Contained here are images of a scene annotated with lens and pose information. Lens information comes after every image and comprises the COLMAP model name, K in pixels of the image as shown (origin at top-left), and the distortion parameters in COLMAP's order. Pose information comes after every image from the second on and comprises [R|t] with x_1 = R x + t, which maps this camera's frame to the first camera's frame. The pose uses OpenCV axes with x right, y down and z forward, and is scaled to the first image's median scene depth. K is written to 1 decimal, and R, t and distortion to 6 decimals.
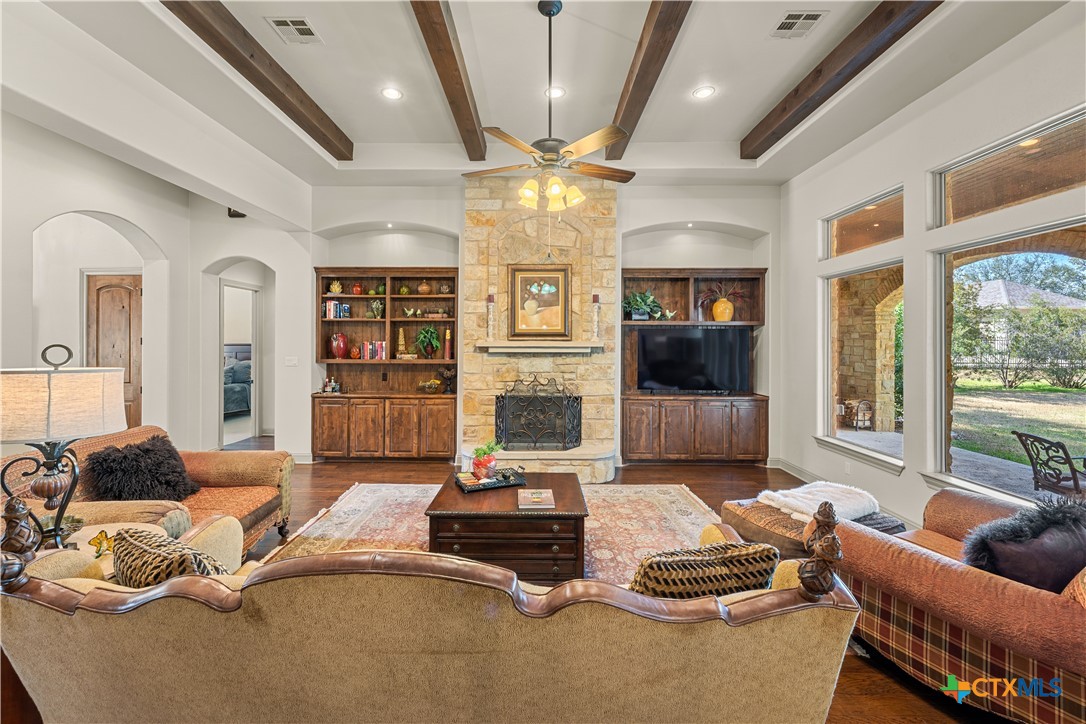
lens RADIAL K [[439.7, 0, 536.6], [0, 439.7, 346.2], [0, 0, 1]] dist [-0.000992, 0.000109]
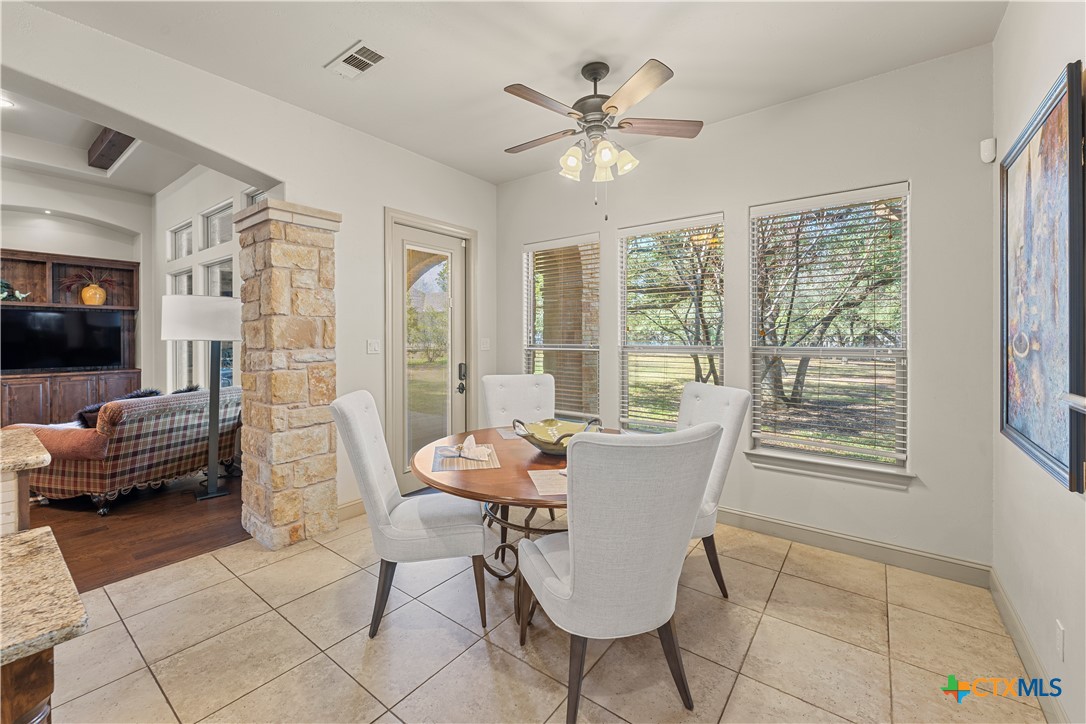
lens RADIAL K [[439.7, 0, 536.6], [0, 439.7, 346.2], [0, 0, 1]] dist [-0.000992, 0.000109]
pose [[0.612193, -0.016942, 0.790527, 0.229814], [0.007225, 0.999849, 0.015833, 0.038447], [-0.790675, -0.003982, 0.612223, -0.575941]]
